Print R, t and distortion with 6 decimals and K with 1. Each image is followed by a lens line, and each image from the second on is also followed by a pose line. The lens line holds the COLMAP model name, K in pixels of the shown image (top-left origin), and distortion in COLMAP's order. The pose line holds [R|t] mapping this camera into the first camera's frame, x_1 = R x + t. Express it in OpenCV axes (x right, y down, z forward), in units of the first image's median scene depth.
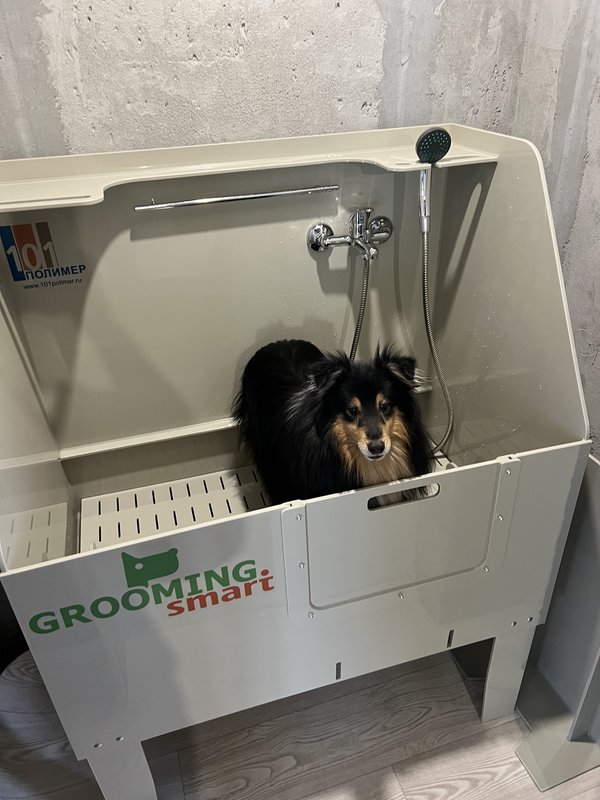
lens RADIAL K [[599.9, 0, 298.2], [0, 599.9, 400.1], [0, 0, 1]] dist [0.002312, 0.028535]
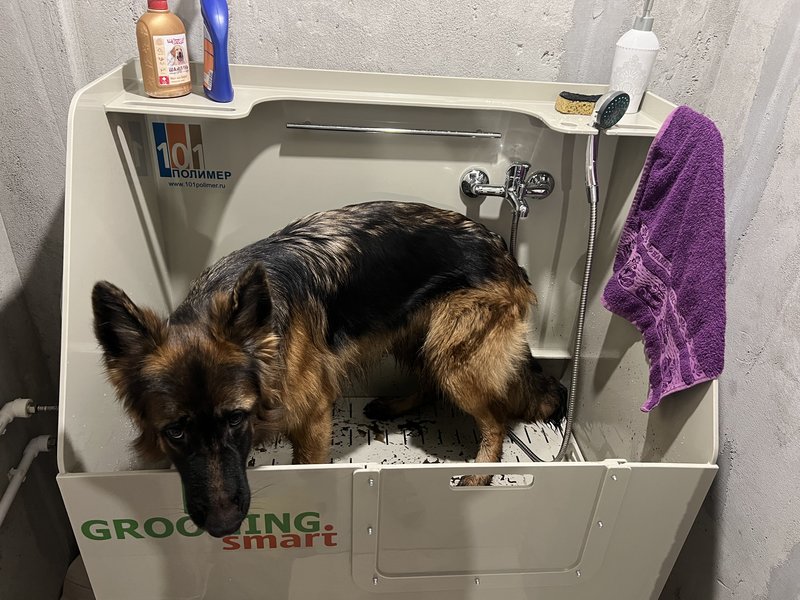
lens RADIAL K [[599.9, 0, 408.3], [0, 599.9, 301.5], [0, 0, 1]] dist [0.002312, 0.028535]
pose [[0.974100, 0.193100, -0.117652, 0.095593], [-0.194554, 0.980891, -0.000894, -0.075893], [0.115231, 0.023761, 0.993055, 0.055142]]
